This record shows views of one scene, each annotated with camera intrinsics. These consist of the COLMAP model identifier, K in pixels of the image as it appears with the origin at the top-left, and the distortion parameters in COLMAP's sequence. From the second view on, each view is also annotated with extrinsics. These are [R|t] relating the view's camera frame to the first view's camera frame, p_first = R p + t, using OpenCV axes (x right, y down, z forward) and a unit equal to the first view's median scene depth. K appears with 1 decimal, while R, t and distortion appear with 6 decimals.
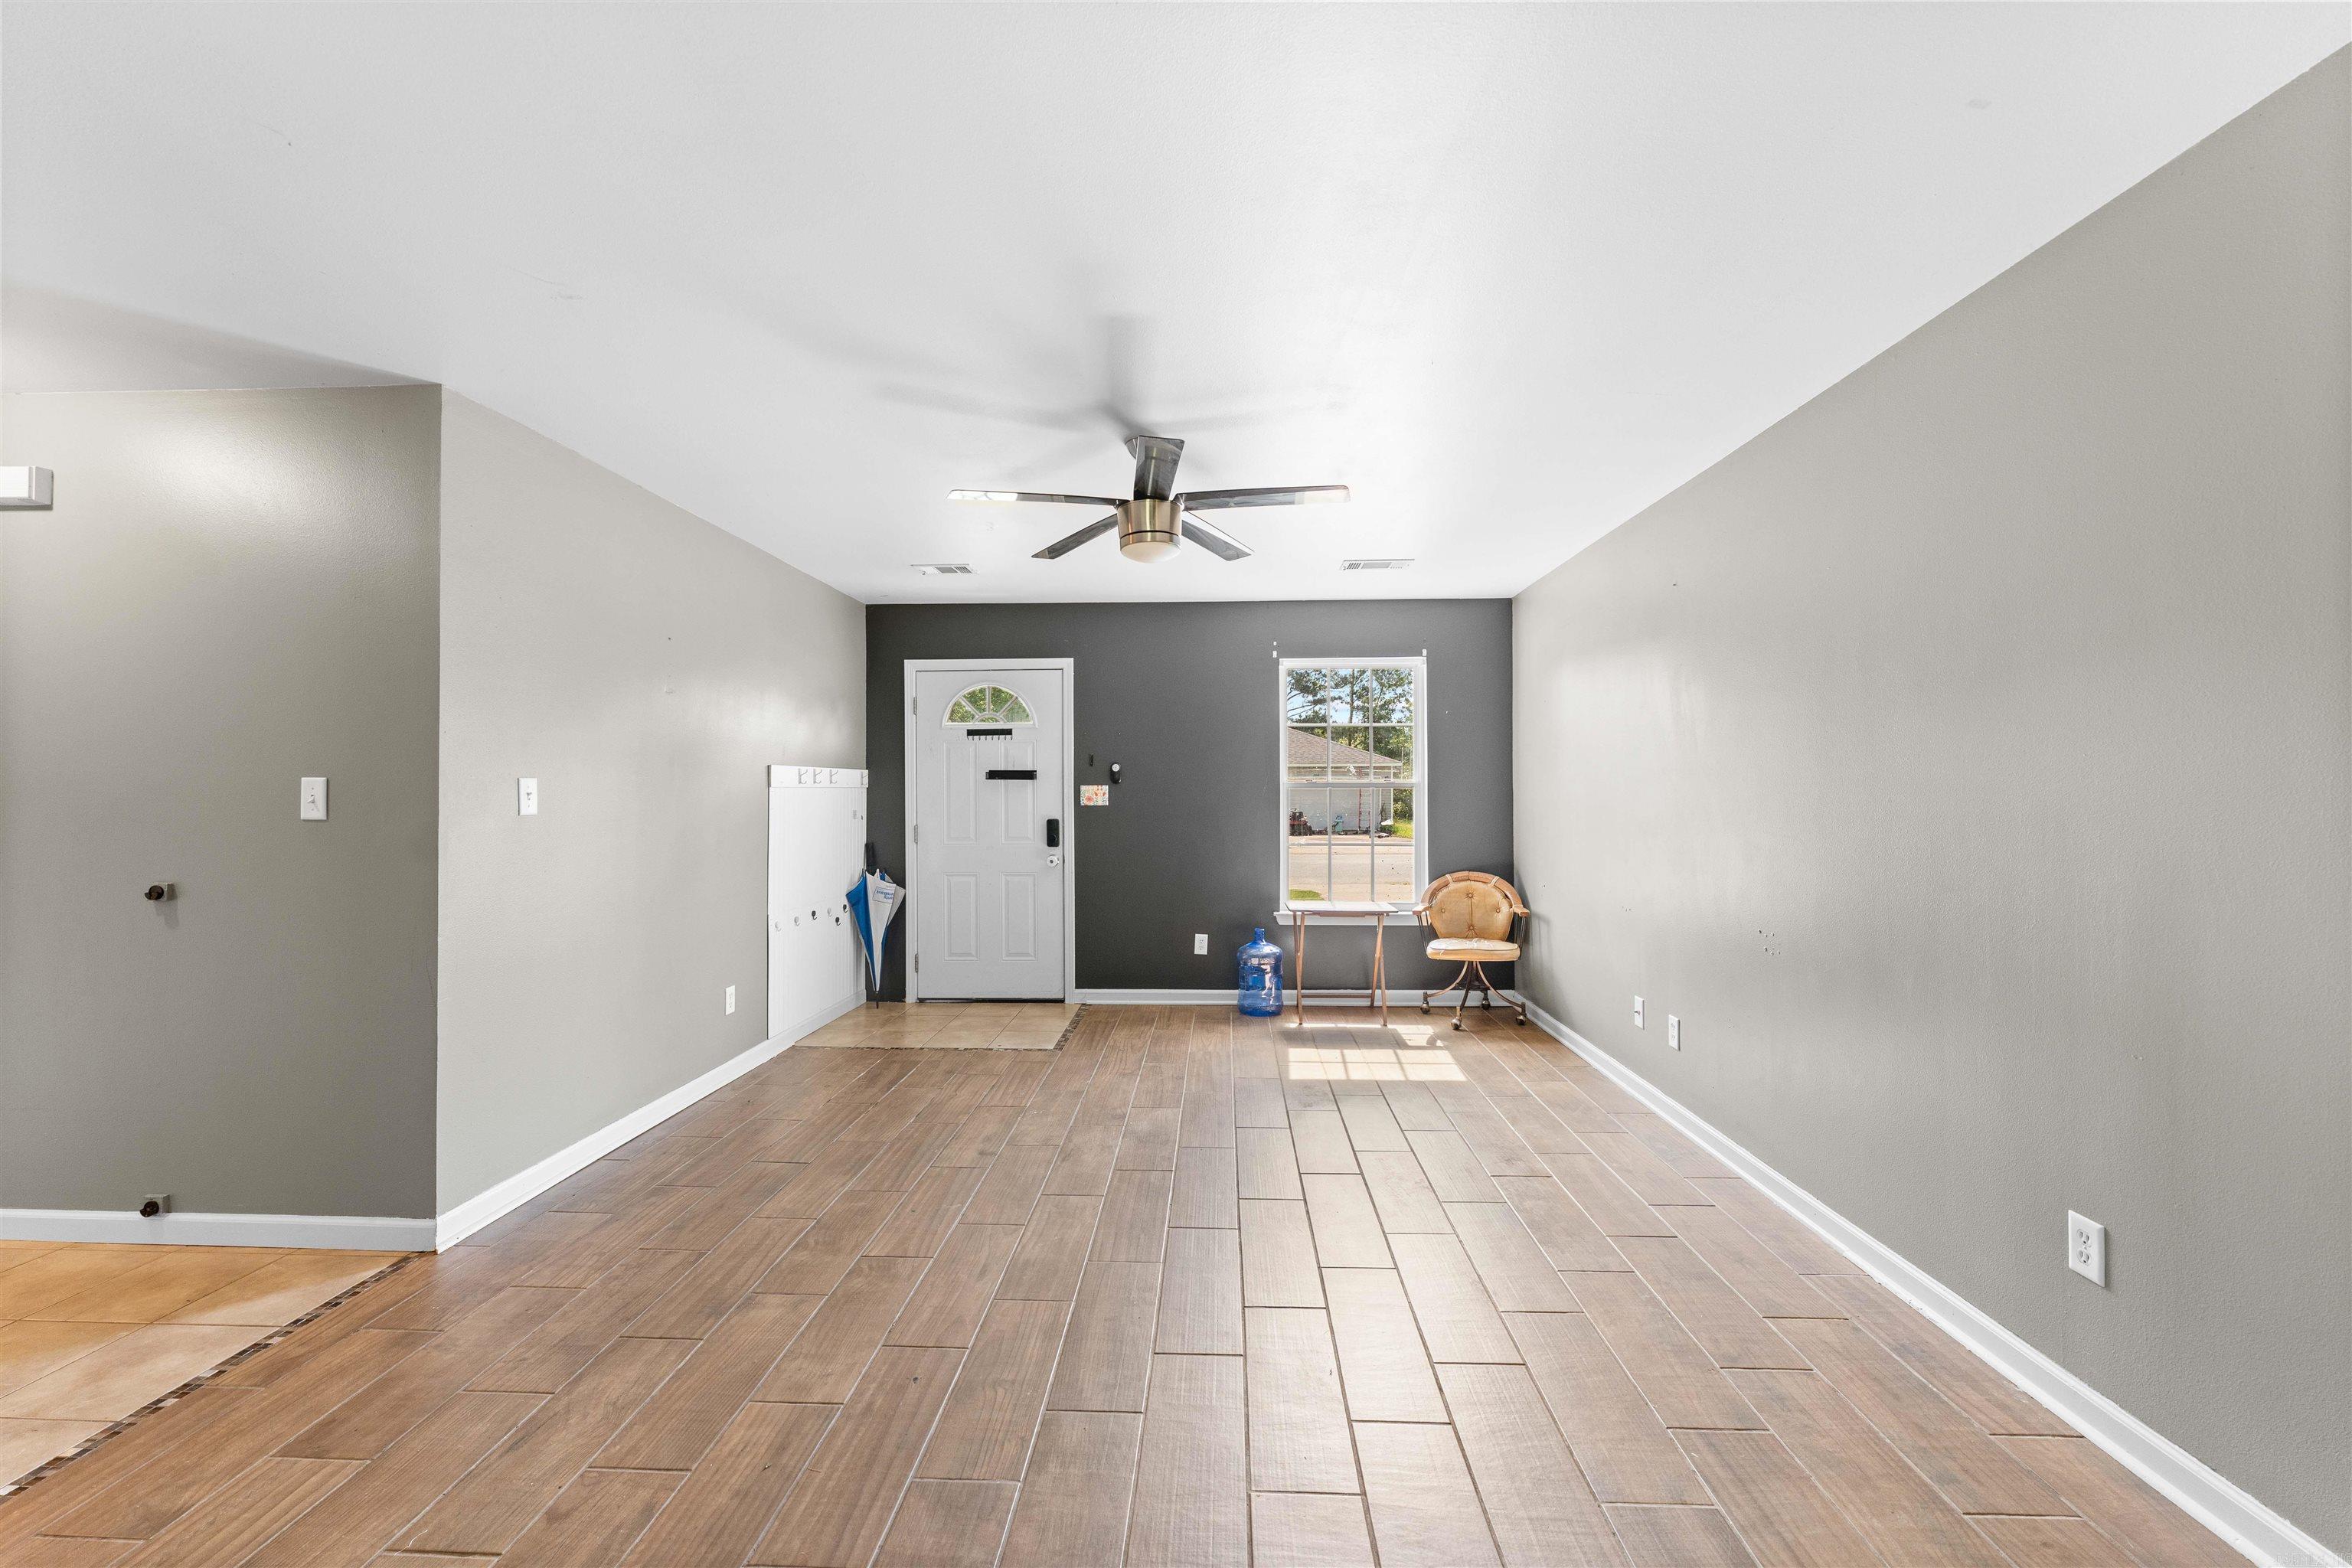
lens RADIAL K [[931.5, 0, 1176.0], [0, 931.5, 784.0], [0, 0, 1]] dist [0.000753, -0.000035]
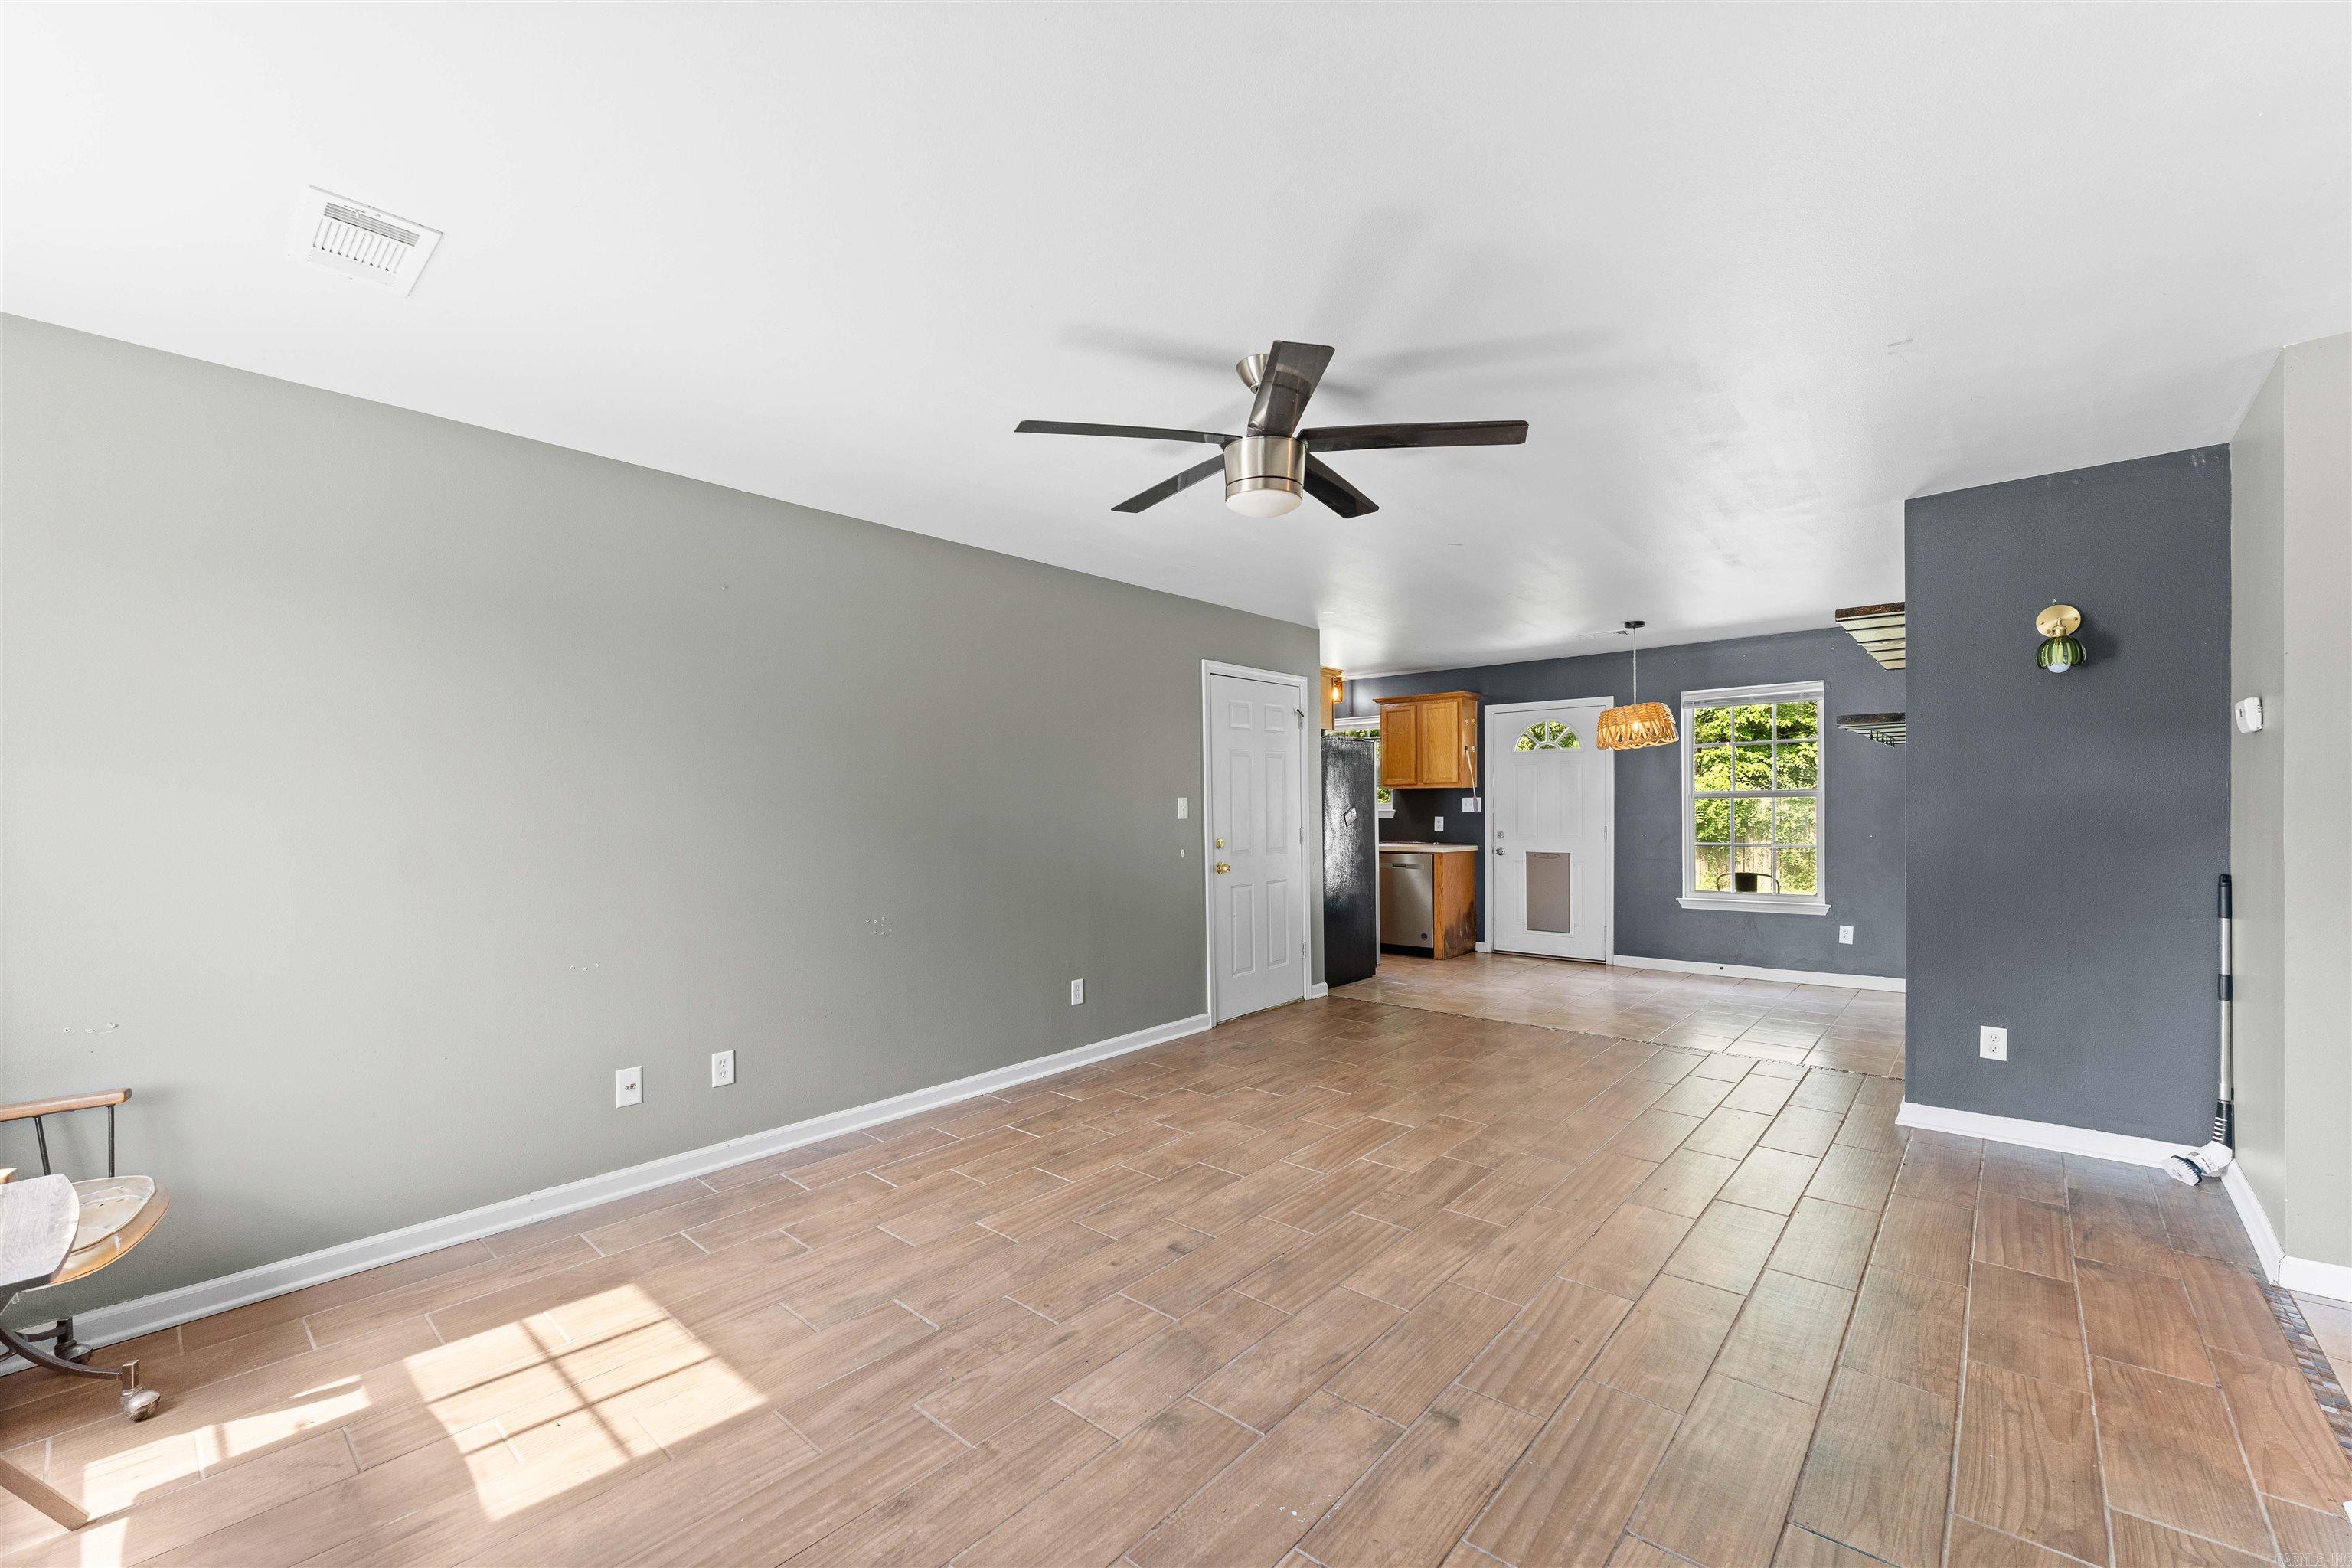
lens RADIAL K [[951.4, 0, 1173.2], [0, 951.4, 815.9], [0, 0, 1]] dist [0.000109, 0.000074]
pose [[-0.778954, 0.001966, 0.627078, -0.289101], [0.007832, 0.999948, 0.006594, 0.007427], [-0.627032, 0.010048, -0.778929, 1.017978]]
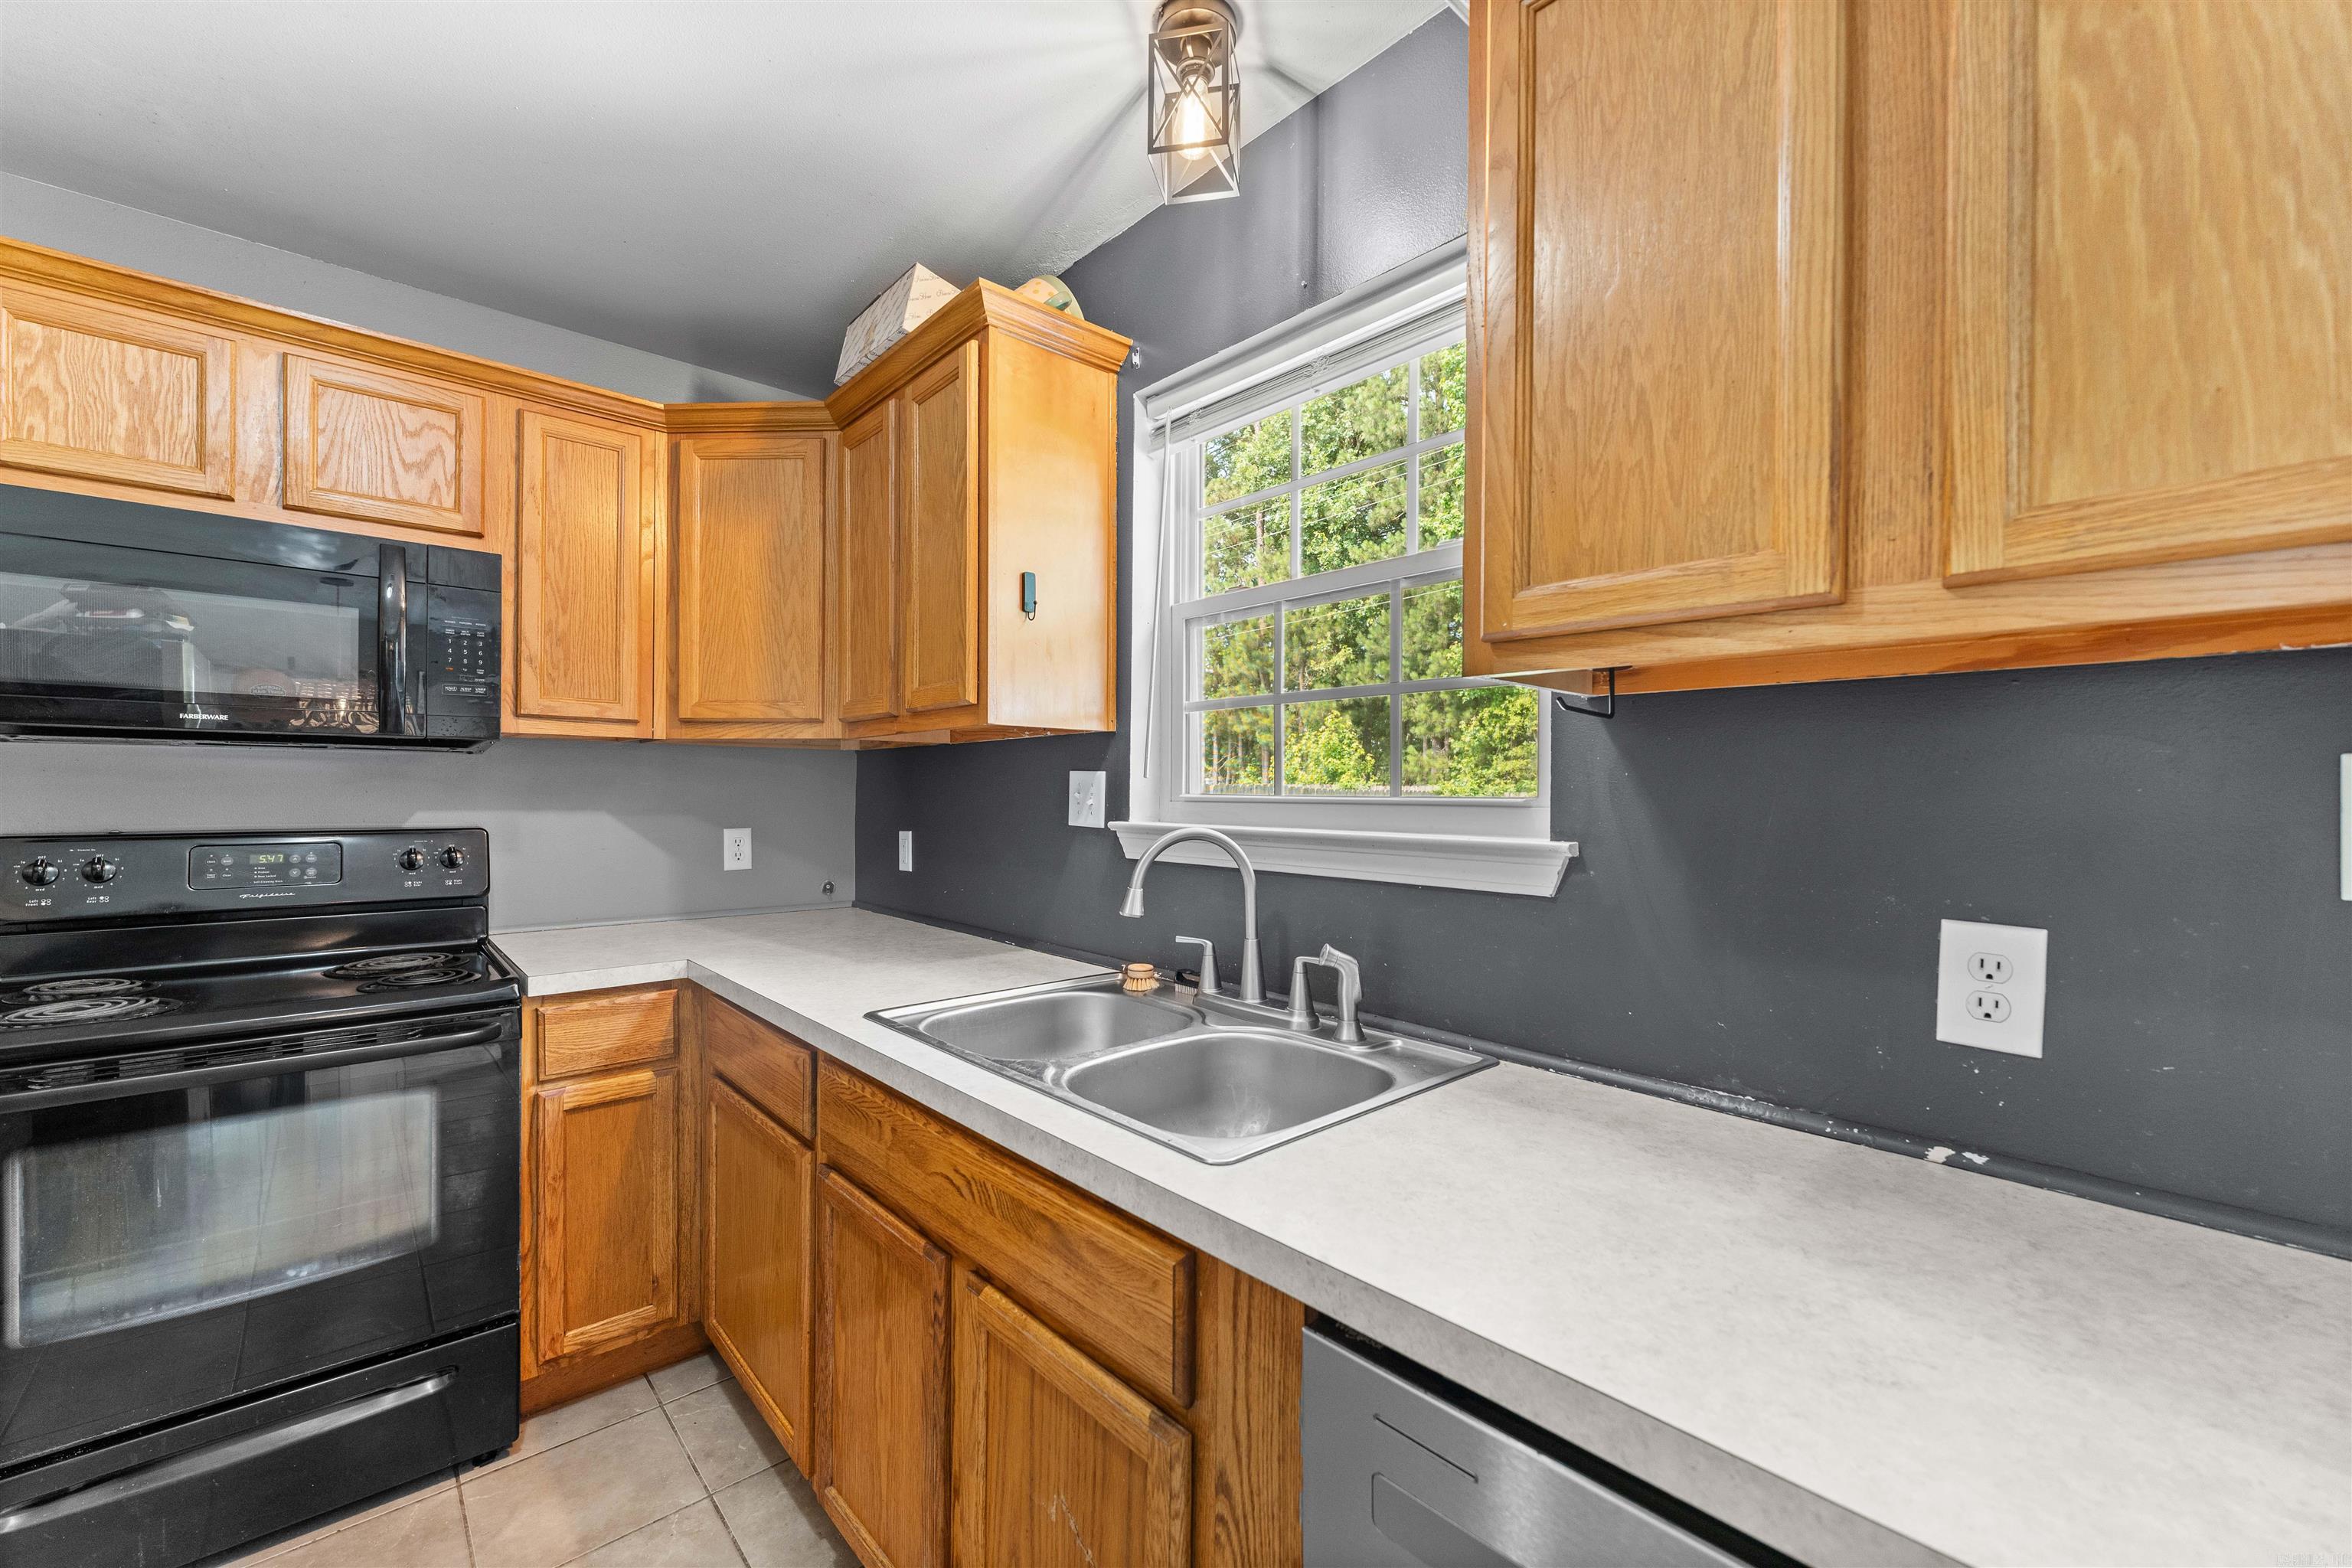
lens RADIAL K [[962.3, 0, 1176.0], [0, 962.3, 784.0], [0, 0, 1]] dist [0.001788, 0.000198]
pose [[-0.702303, 0.001819, 0.711876, 0.356893], [-0.006529, 0.999938, -0.008996, -0.001059], [-0.711849, -0.010966, -0.702247, -0.295752]]
